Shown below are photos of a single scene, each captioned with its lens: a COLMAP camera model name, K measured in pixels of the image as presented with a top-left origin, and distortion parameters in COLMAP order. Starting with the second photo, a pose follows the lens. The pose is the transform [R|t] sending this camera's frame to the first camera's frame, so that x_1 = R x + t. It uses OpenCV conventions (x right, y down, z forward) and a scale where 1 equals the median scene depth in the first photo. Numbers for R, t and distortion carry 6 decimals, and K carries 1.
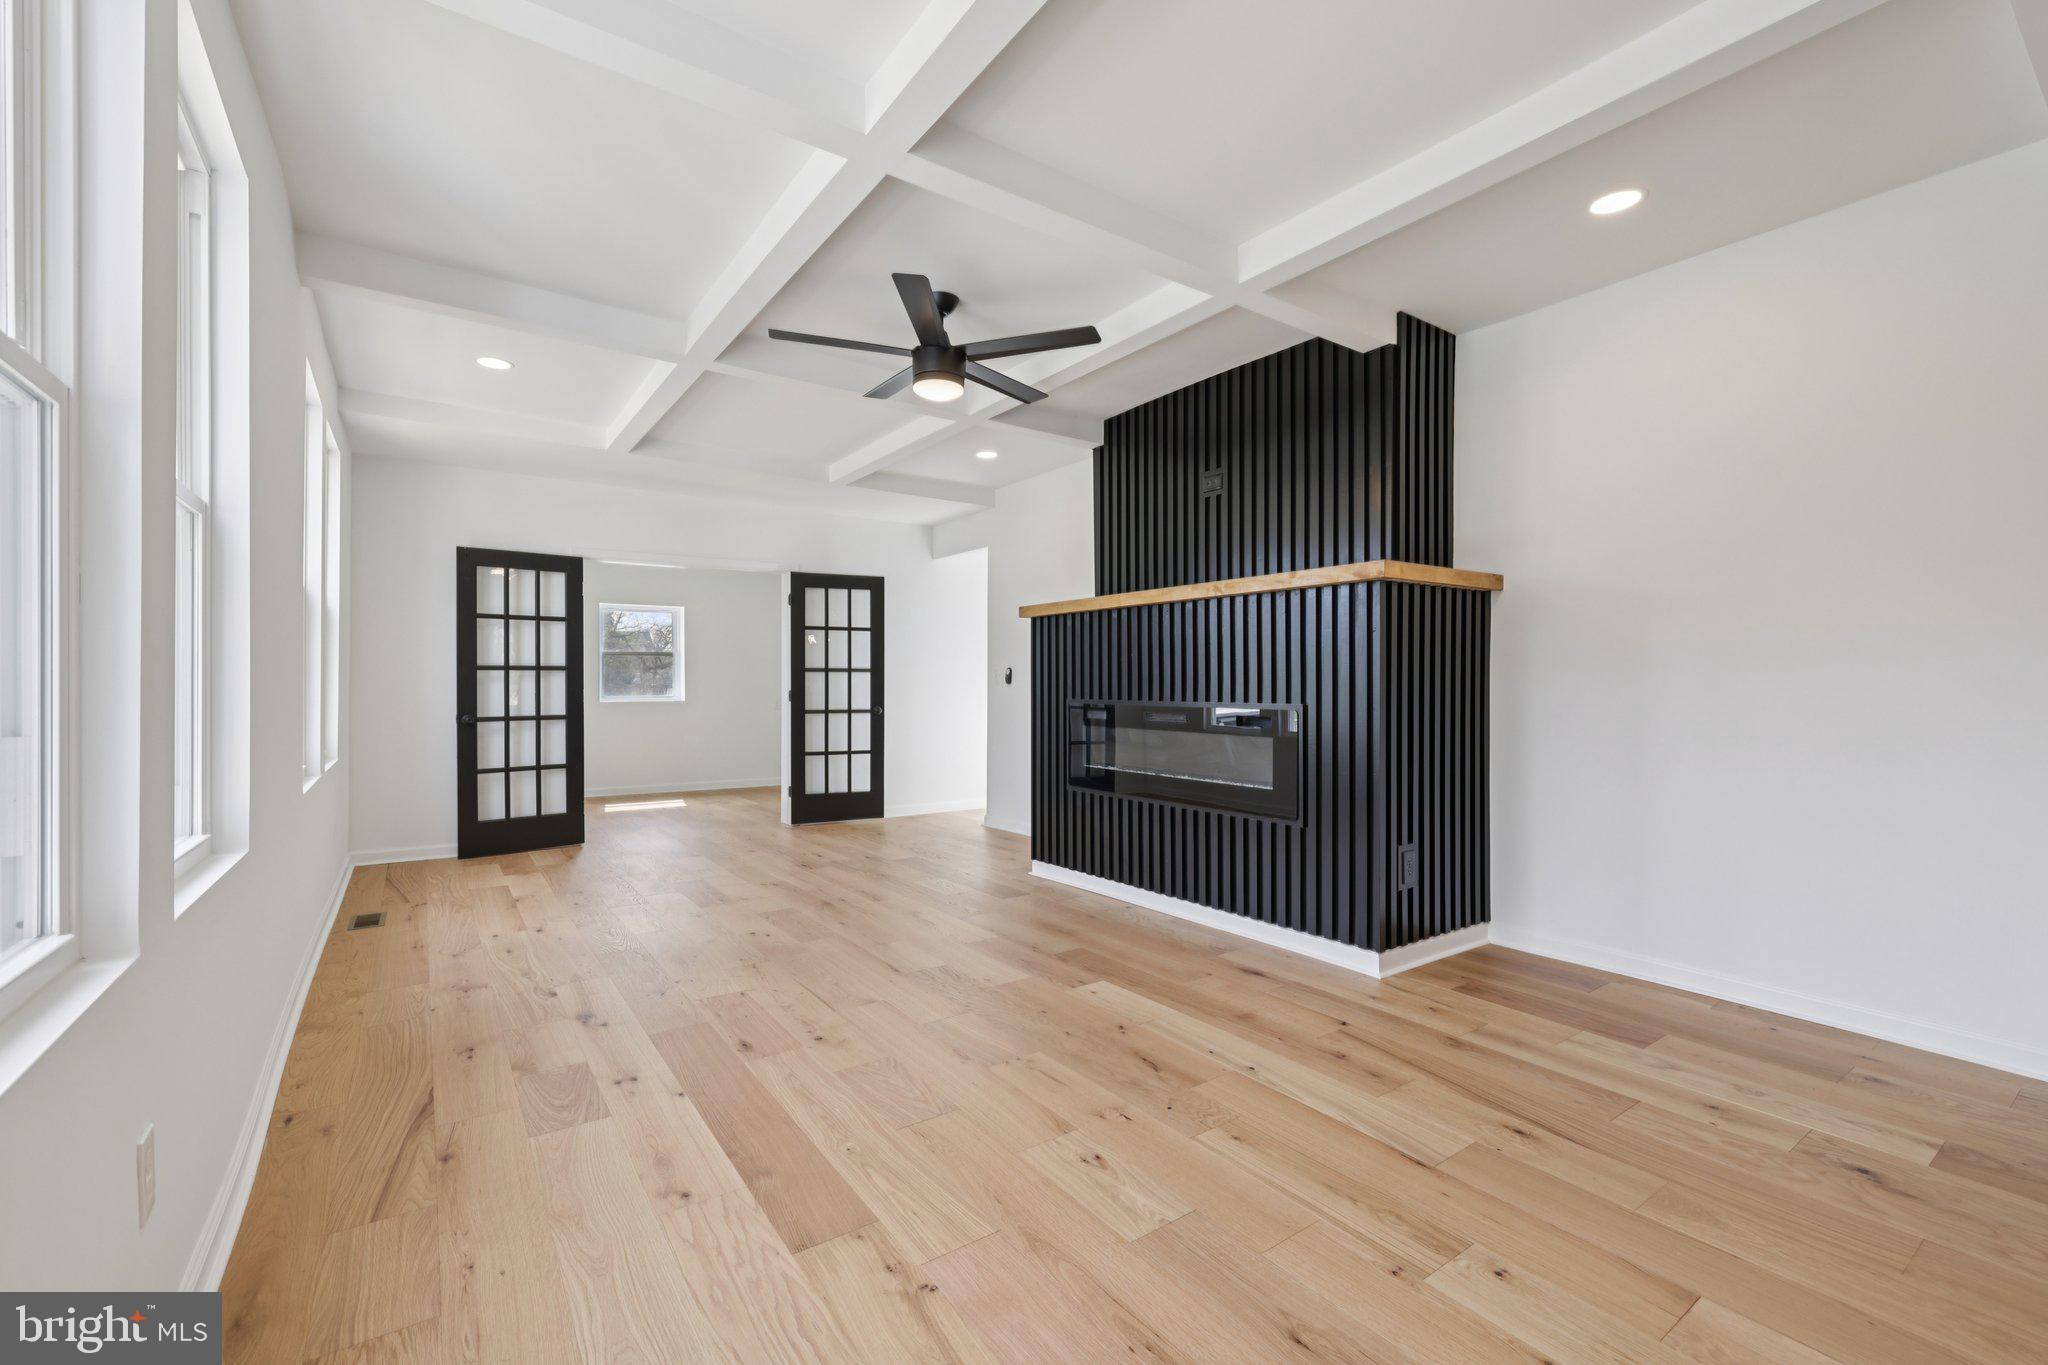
lens RADIAL K [[863.7, 0, 1011.8], [0, 863.7, 690.1], [0, 0, 1]] dist [-0.001201, 0.000034]
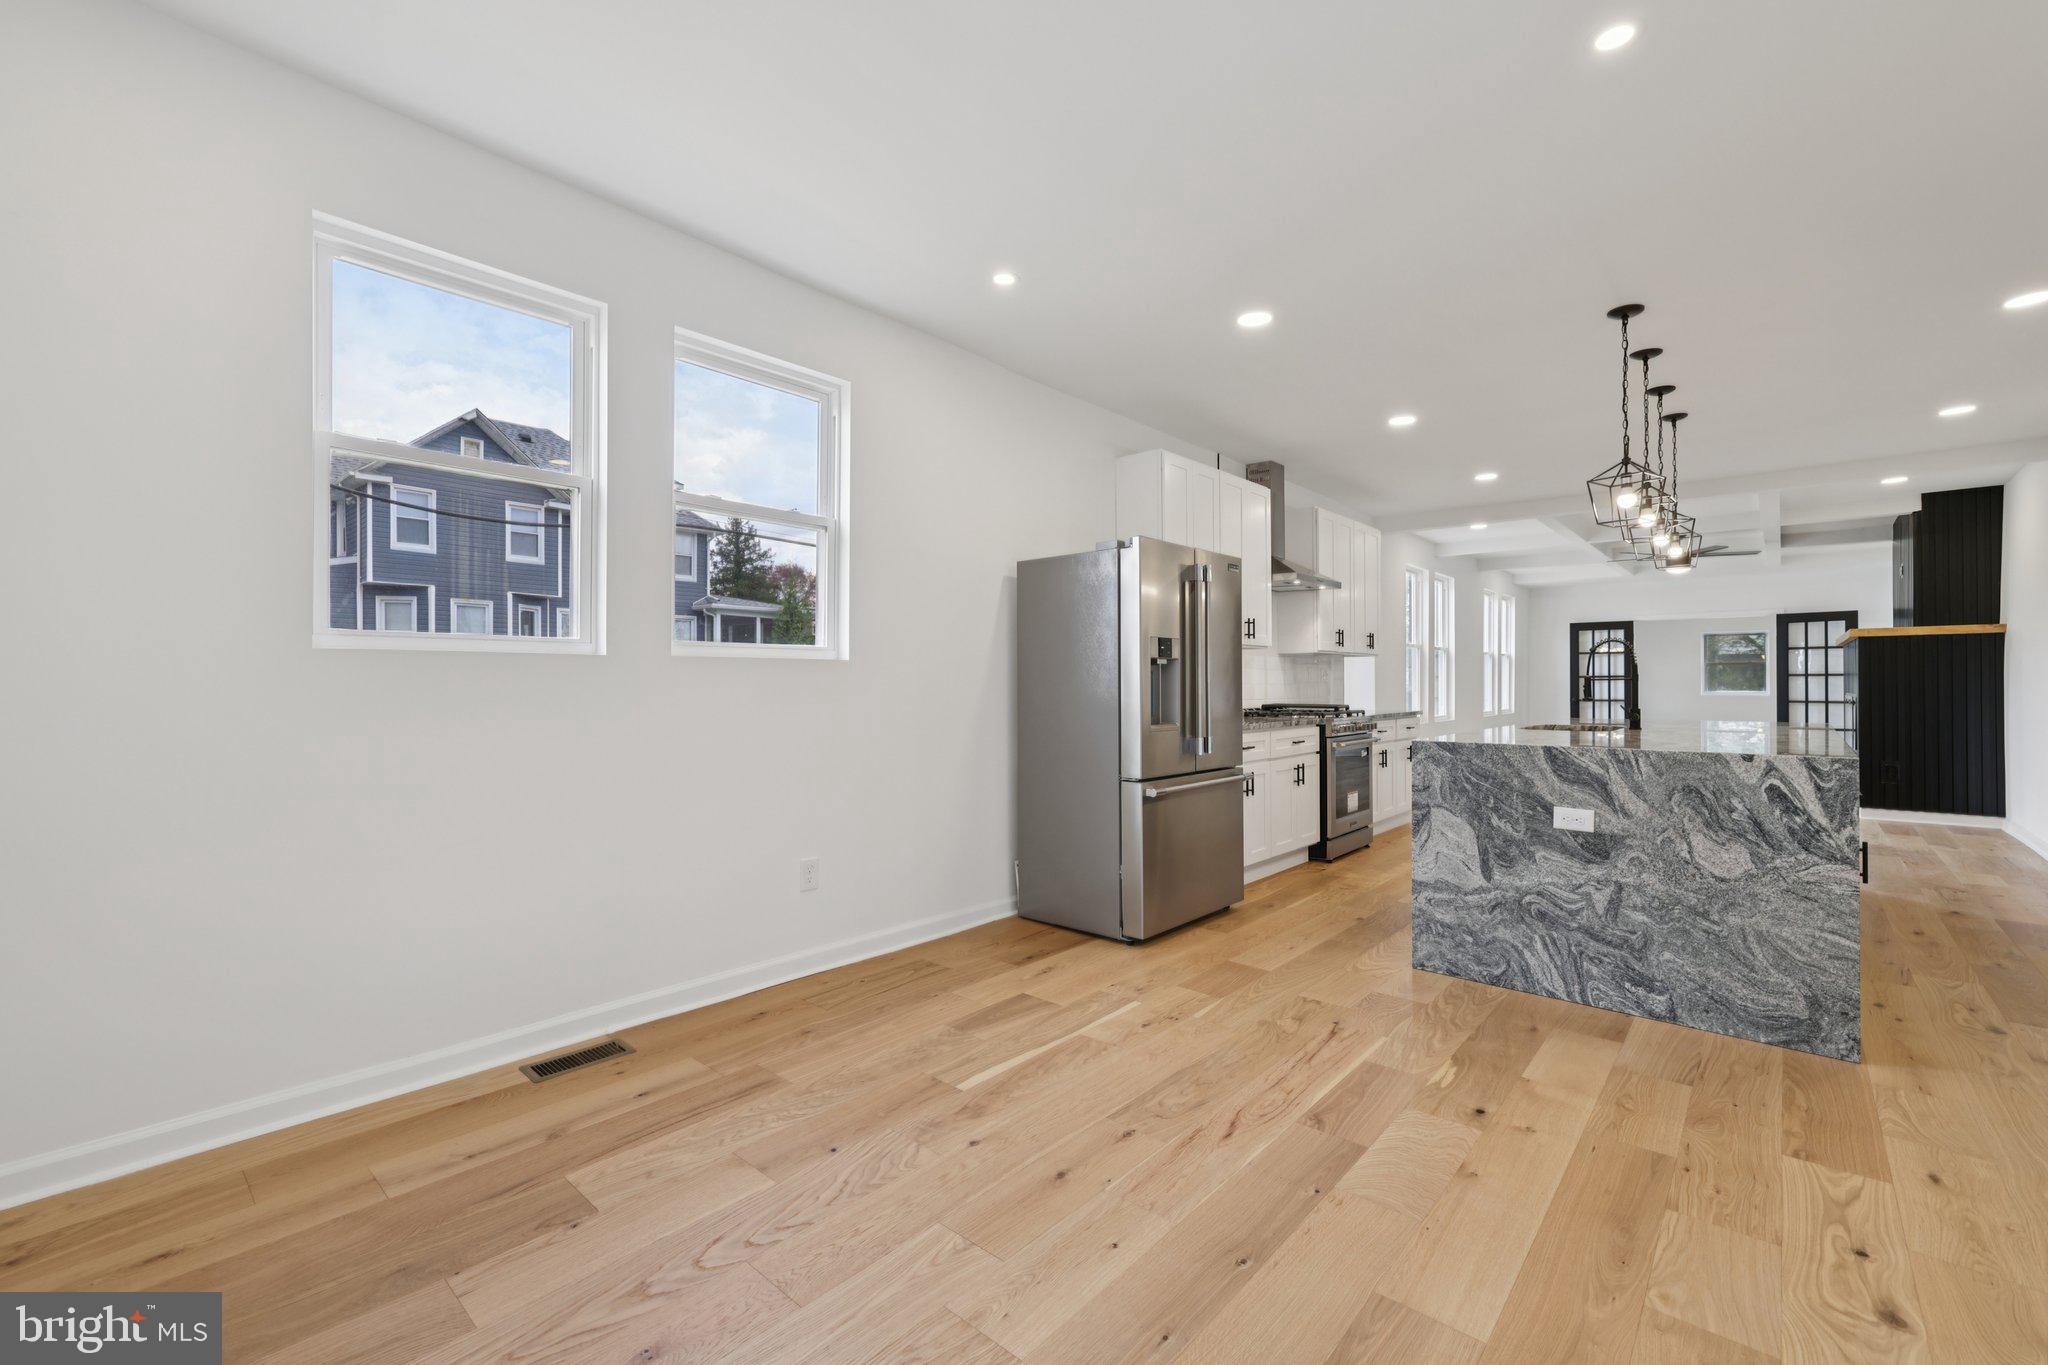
lens RADIAL K [[863.3, 0, 1018.4], [0, 863.3, 682.5], [0, 0, 1]] dist [0.001370, 0.000041]
pose [[0.242002, -0.001917, -0.970274, 1.155854], [-0.005094, 0.999982, -0.003247, 0.003184], [0.970262, 0.005728, 0.241988, -0.910229]]
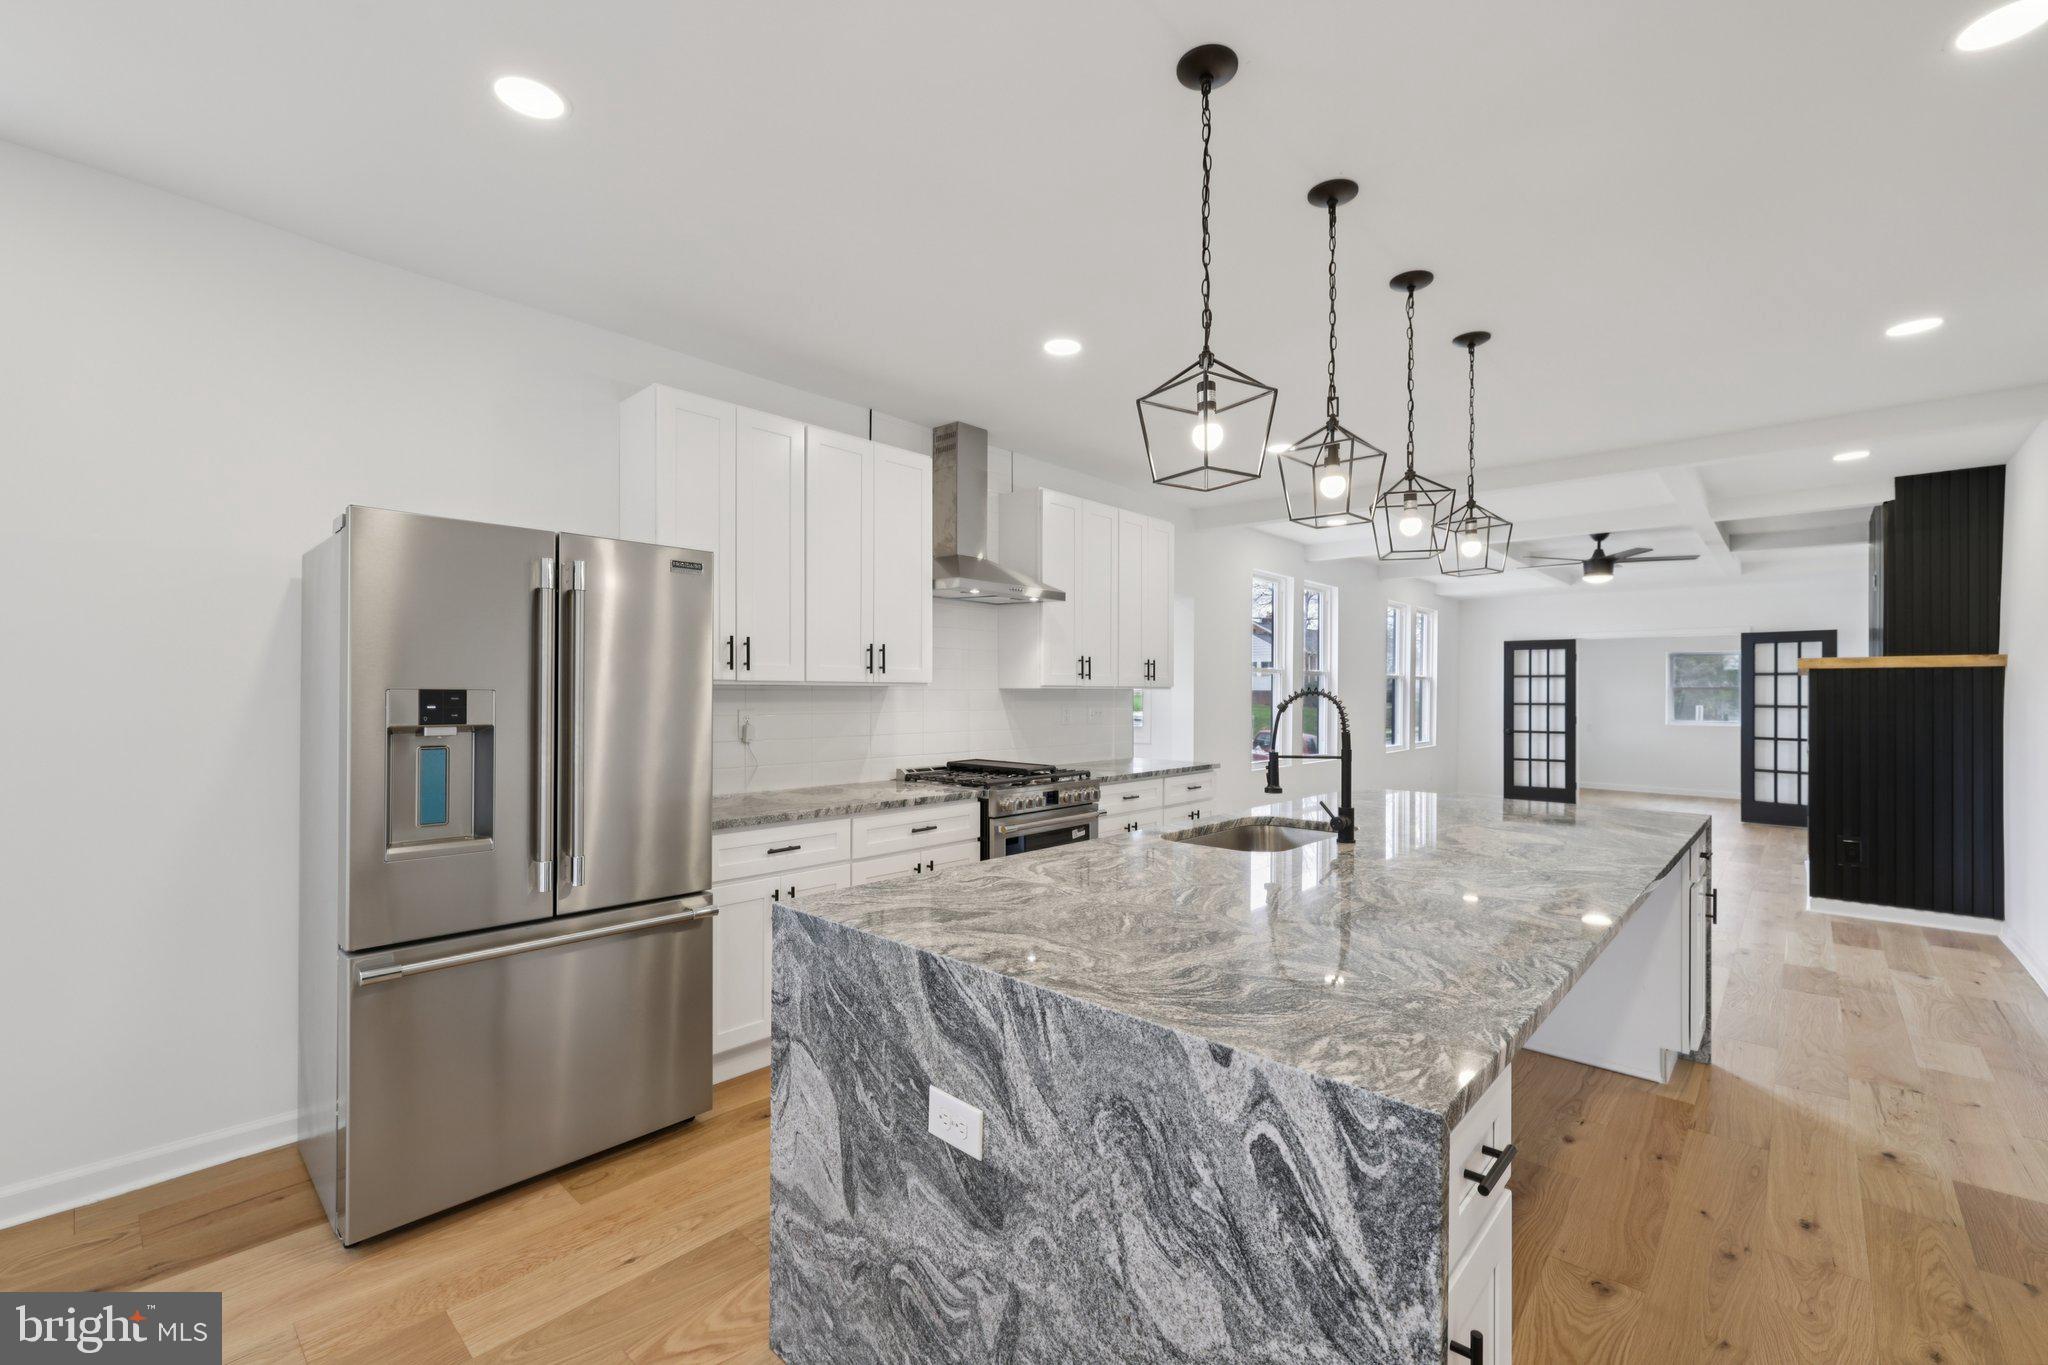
lens RADIAL K [[863.7, 0, 1011.8], [0, 863.7, 690.1], [0, 0, 1]] dist [-0.001201, 0.000034]
pose [[0.223088, -0.000057, -0.974798, 0.956367], [-0.012686, 0.999915, -0.002961, -0.035951], [0.974716, 0.013026, 0.223069, -0.482264]]
